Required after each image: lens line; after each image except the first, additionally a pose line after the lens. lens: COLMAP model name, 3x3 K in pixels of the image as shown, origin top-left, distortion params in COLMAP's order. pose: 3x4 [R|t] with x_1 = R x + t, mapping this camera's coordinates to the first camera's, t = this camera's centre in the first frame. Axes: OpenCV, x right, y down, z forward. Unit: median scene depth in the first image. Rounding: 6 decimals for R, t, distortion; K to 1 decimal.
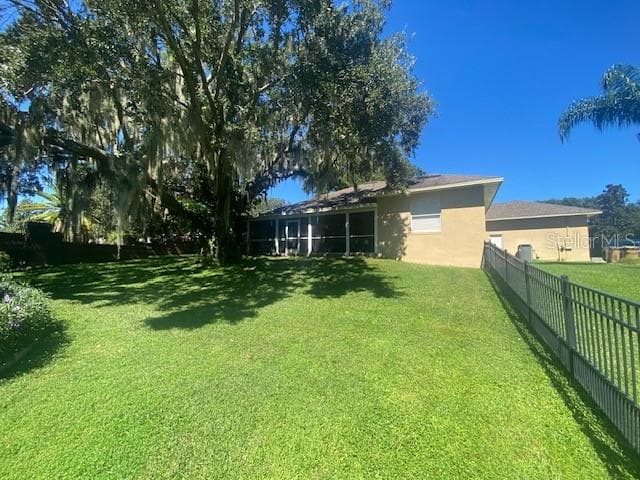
lens RADIAL K [[252.2, 0, 320.0], [0, 252.2, 240.0], [0, 0, 1]] dist [-0.003178, -0.000303]
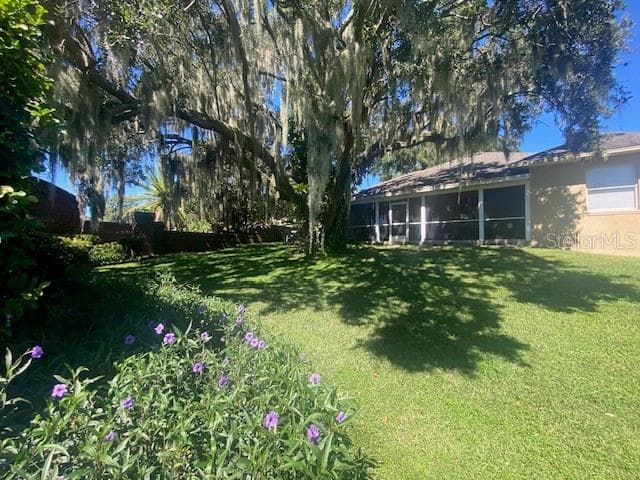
lens RADIAL K [[252.2, 0, 320.0], [0, 252.2, 240.0], [0, 0, 1]] dist [-0.003178, -0.000303]
pose [[0.983771, -0.005565, -0.179342, -0.237570], [0.014221, 0.998793, 0.047019, 0.005426], [0.178864, -0.048806, 0.982663, 0.124652]]
